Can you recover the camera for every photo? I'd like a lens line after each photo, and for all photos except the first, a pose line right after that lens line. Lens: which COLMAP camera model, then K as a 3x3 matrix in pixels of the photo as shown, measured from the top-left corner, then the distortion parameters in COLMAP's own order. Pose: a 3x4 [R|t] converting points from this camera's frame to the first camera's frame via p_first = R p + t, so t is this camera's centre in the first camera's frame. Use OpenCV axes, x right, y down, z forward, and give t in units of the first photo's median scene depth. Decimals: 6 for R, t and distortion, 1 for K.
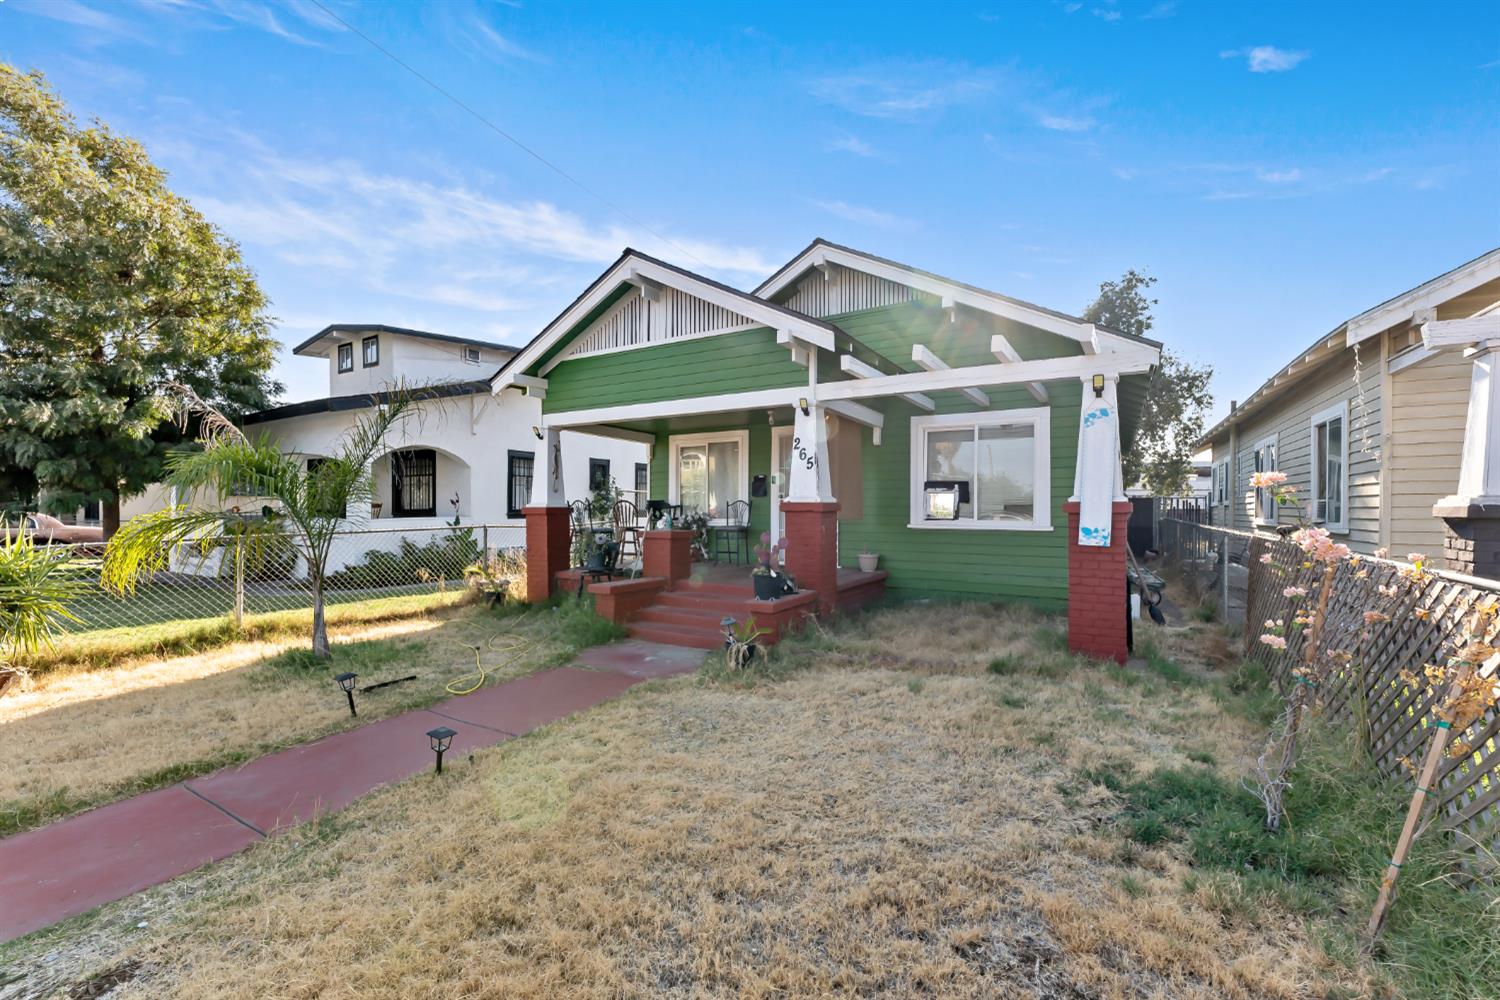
lens RADIAL K [[617.3, 0, 749.0], [0, 617.3, 509.7], [0, 0, 1]] dist [0.001239, 0.000185]
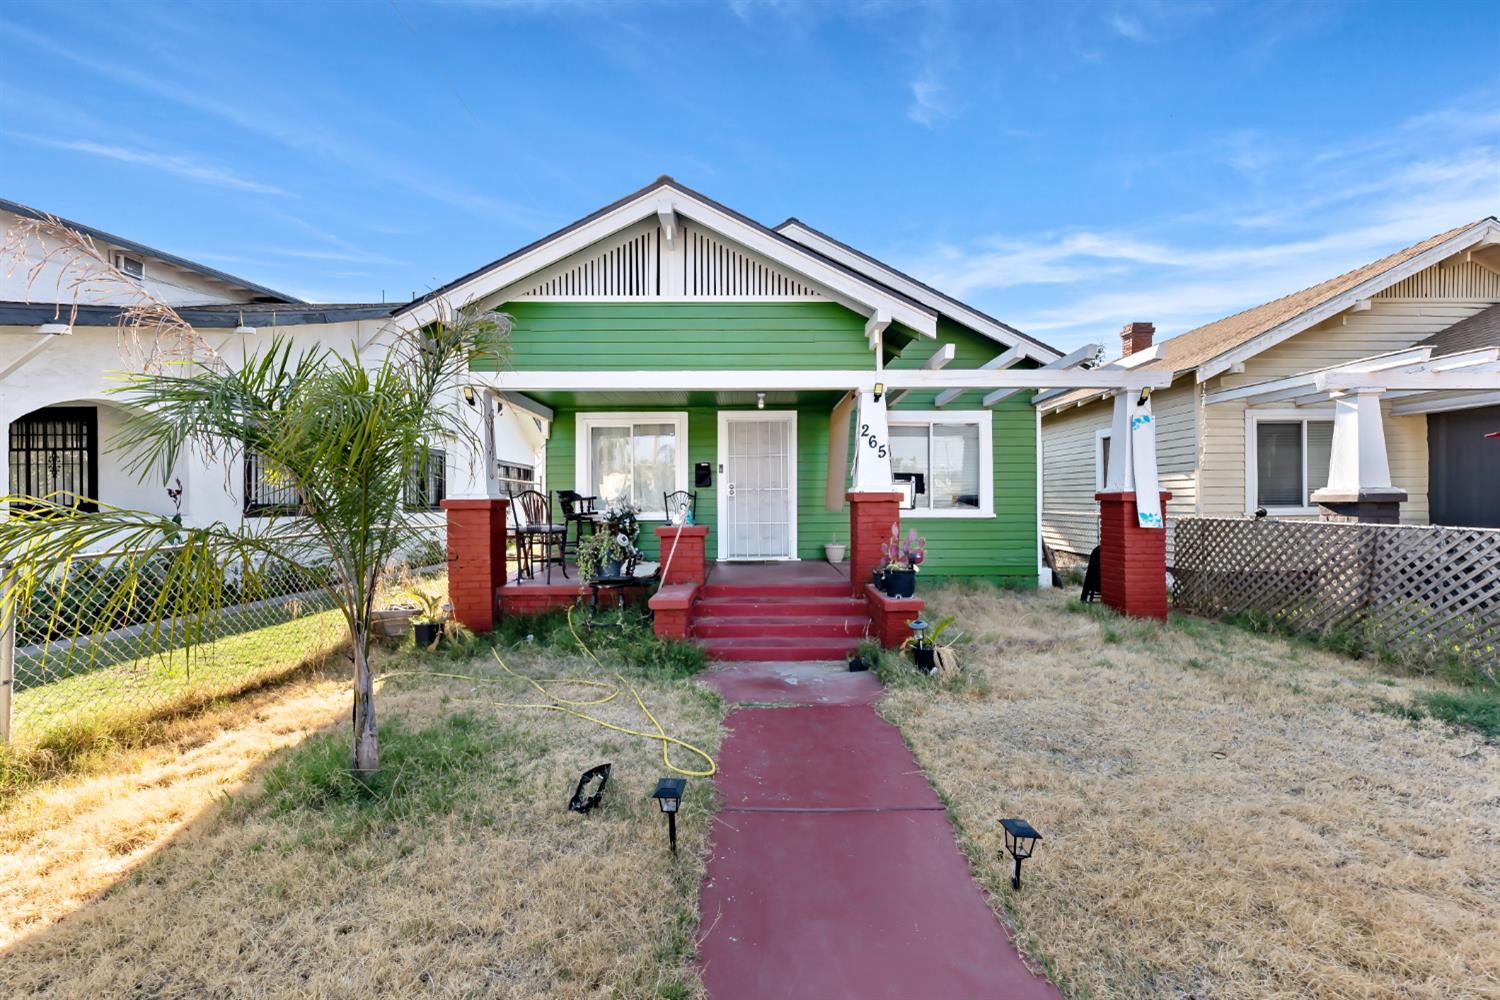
lens RADIAL K [[607.7, 0, 715.9], [0, 607.7, 501.0], [0, 0, 1]] dist [0.002155, 0.000253]
pose [[0.854838, -0.006792, 0.518851, -0.520997], [0.007002, 0.999974, 0.001553, -0.001653], [-0.518848, 0.002305, 0.854863, 0.275974]]
